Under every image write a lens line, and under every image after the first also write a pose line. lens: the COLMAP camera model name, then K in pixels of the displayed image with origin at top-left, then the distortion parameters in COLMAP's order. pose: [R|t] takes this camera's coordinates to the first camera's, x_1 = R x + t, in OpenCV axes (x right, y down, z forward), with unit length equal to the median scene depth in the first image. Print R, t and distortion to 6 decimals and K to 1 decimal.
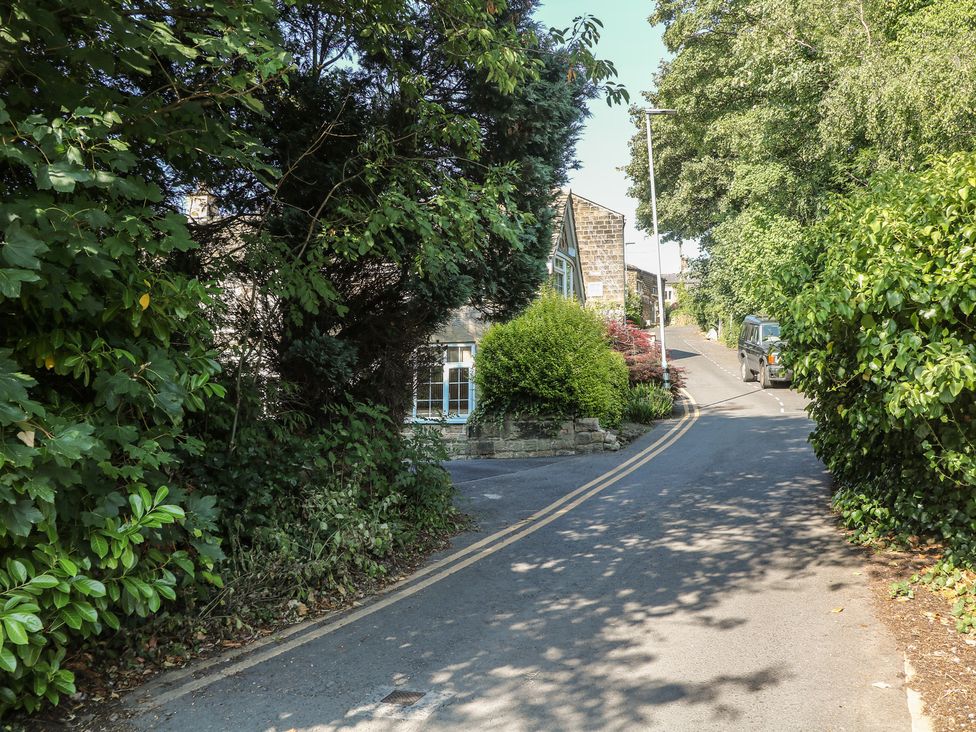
lens RADIAL K [[946.7, 0, 488.0], [0, 946.7, 366.0], [0, 0, 1]] dist [-0.122238, 0.025923]
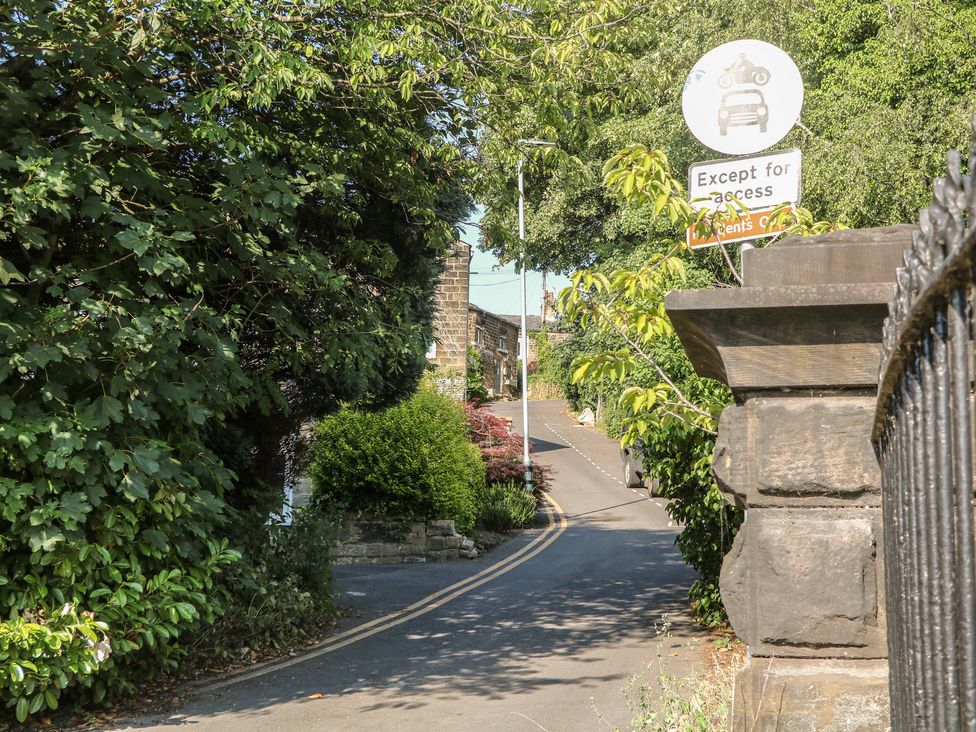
lens RADIAL K [[1424.1, 0, 488.0], [0, 1424.1, 366.0], [0, 0, 1]] dist [0.033593, 0.139723]
pose [[0.985479, 0.050477, 0.162120, -0.073397], [-0.040281, 0.997034, -0.065576, -0.002146], [-0.164949, 0.058093, 0.984590, -0.310371]]
